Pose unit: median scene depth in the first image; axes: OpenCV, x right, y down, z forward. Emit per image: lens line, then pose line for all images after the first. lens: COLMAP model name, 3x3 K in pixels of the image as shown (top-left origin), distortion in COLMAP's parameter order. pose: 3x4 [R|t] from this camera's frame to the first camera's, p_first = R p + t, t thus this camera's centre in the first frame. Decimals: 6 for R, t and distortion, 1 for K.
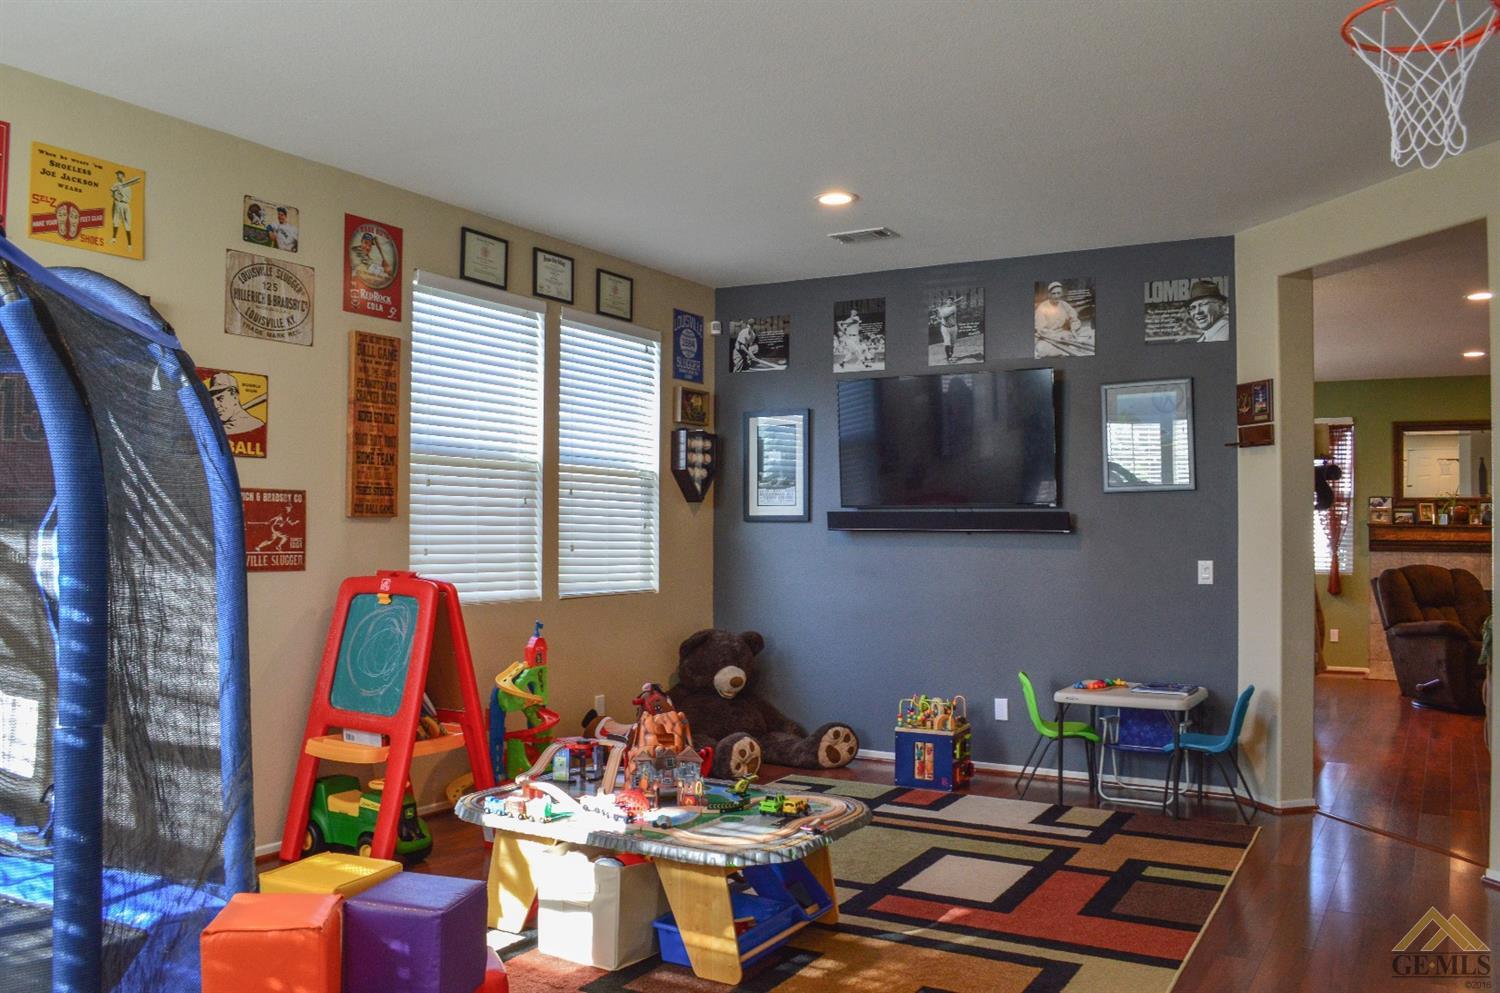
lens RADIAL K [[1204.6, 0, 750.0], [0, 1204.6, 496.5], [0, 0, 1]] dist [-0.080184, 0.005411]
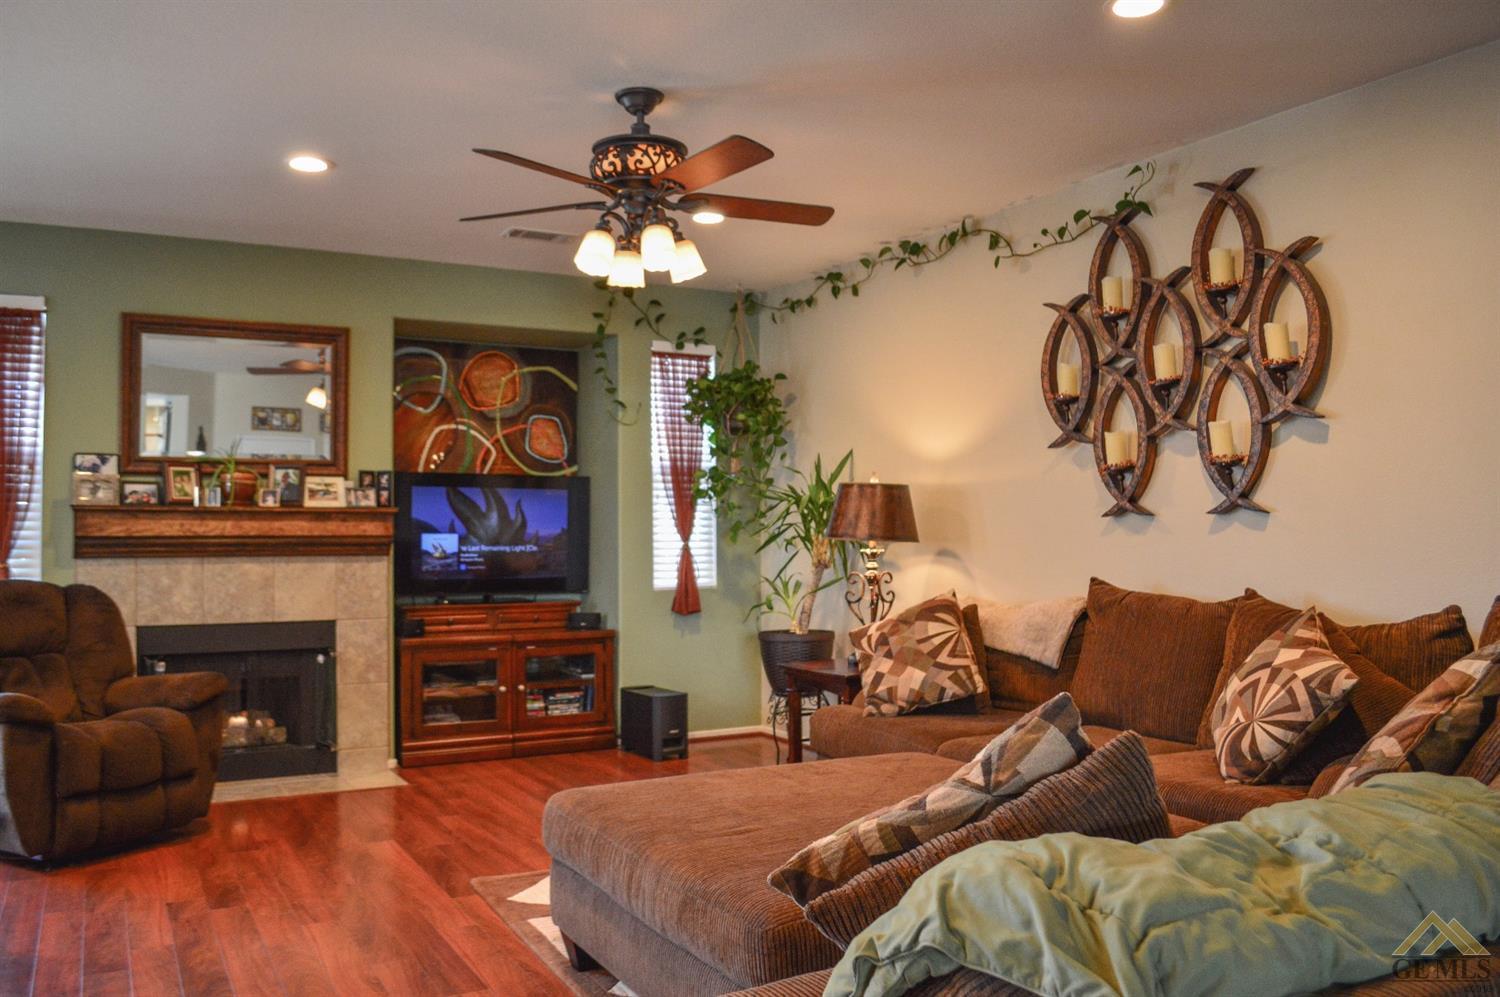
lens RADIAL K [[1204.6, 0, 750.0], [0, 1204.6, 498.5], [0, 0, 1]] dist [-0.080184, 0.005411]
pose [[0.517360, 0.006698, 0.855742, 0.242411], [-0.014994, 0.999887, 0.001239, 0.015398], [-0.855637, -0.013472, 0.517401, 0.488087]]
